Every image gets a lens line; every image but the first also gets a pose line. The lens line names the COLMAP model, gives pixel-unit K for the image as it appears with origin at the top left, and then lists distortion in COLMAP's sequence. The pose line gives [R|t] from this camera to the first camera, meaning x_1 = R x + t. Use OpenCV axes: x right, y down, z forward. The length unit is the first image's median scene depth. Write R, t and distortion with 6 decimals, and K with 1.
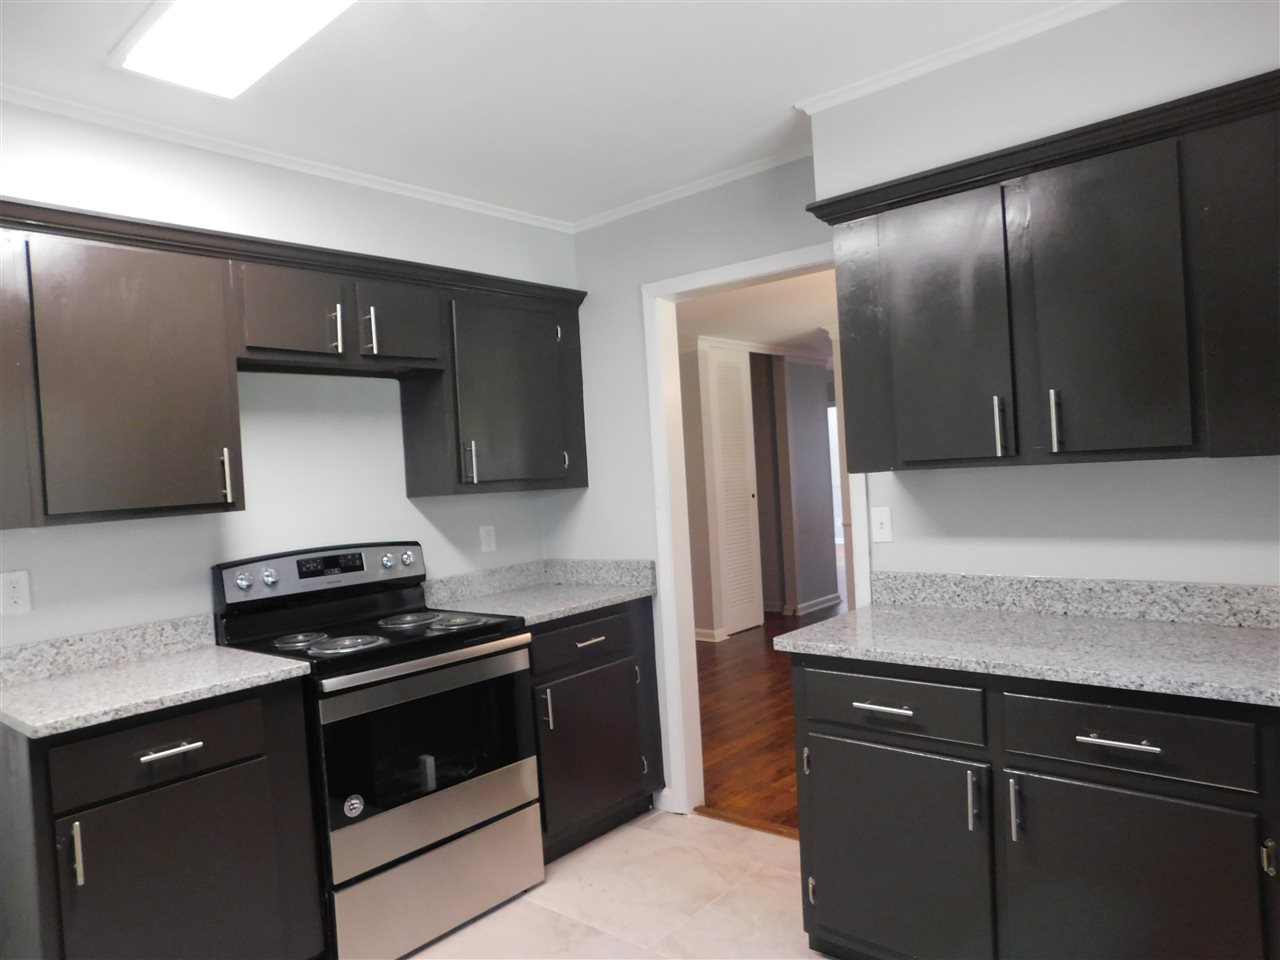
lens RADIAL K [[849.6, 0, 641.1], [0, 849.6, 479.4], [0, 0, 1]] dist [-0.051948, 0.043236]
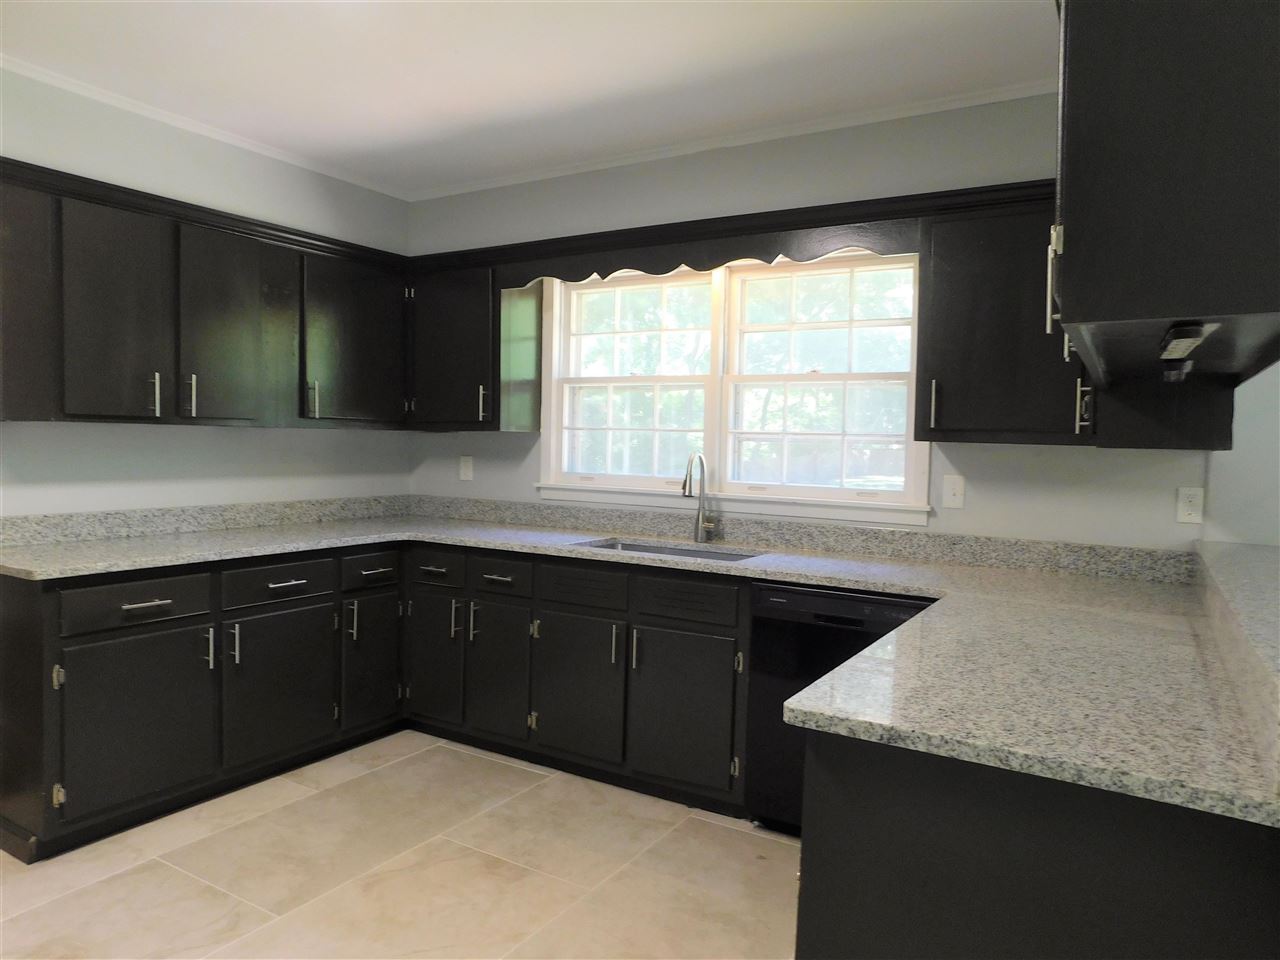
lens RADIAL K [[849.6, 0, 639.7], [0, 849.6, 477.2], [0, 0, 1]] dist [-0.051948, 0.043236]
pose [[-0.141288, 0.000055, 0.989969, -0.998126], [-0.010032, 0.999949, -0.001488, 0.060451], [-0.989918, -0.010142, -0.141280, 0.383934]]
